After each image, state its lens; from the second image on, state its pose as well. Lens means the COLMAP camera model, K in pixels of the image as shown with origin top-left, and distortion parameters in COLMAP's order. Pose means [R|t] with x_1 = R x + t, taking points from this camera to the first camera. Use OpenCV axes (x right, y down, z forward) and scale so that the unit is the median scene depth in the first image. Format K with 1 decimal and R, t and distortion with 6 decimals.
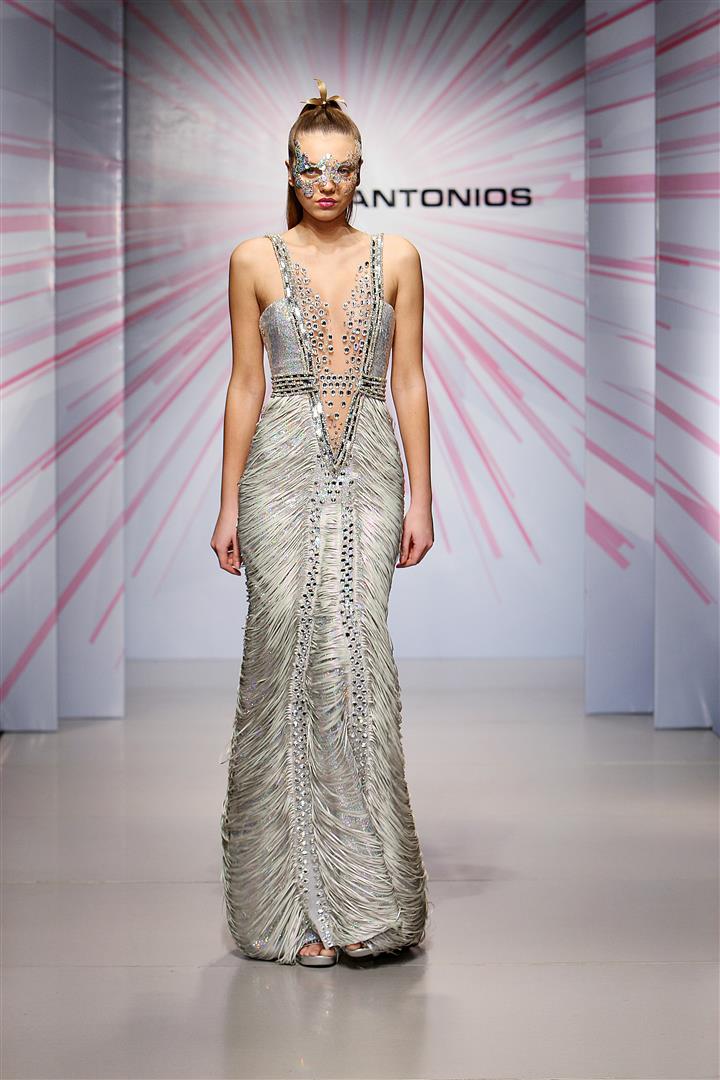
lens RADIAL K [[3929.6, 0, 360.0], [0, 3929.6, 540.0], [0, 0, 1]] dist [-0.116679, -0.150987]
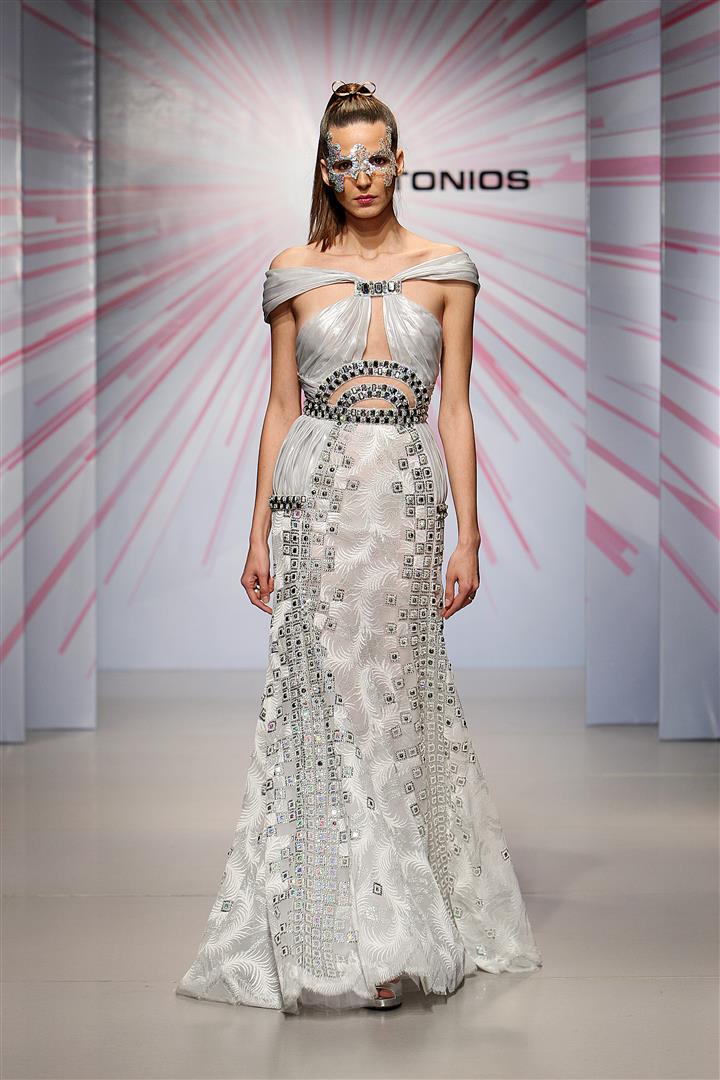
lens RADIAL K [[4250.7, 0, 360.0], [0, 4250.7, 540.0], [0, 0, 1]] dist [-0.062250, 0.829313]
pose [[0.999995, 0.000147, 0.003057, 0.000072], [-0.000139, 0.999997, -0.002603, 0.001552], [-0.003057, 0.002603, 0.999992, -0.017885]]
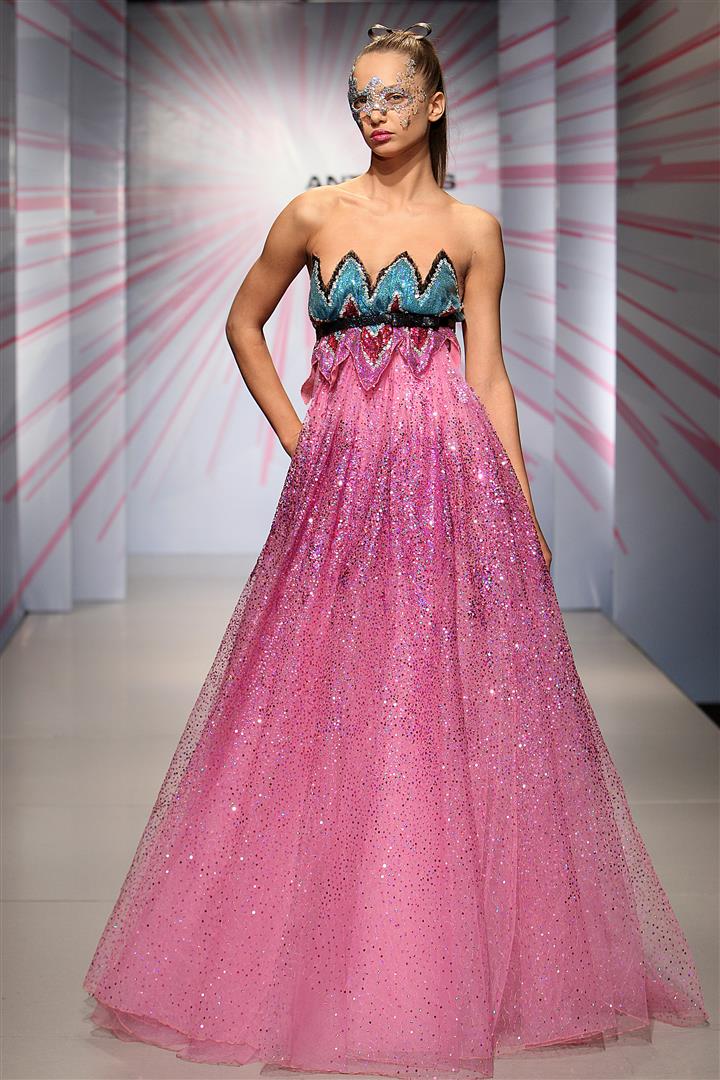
lens RADIAL K [[3681.7, 0, 360.0], [0, 3681.7, 540.0], [0, 0, 1]] dist [-0.317365, -1.549451]
pose [[0.999938, 0.000977, 0.011091, 0.000965], [-0.001093, 0.999945, 0.010399, 0.013431], [-0.011080, -0.010411, 0.999884, -0.156619]]
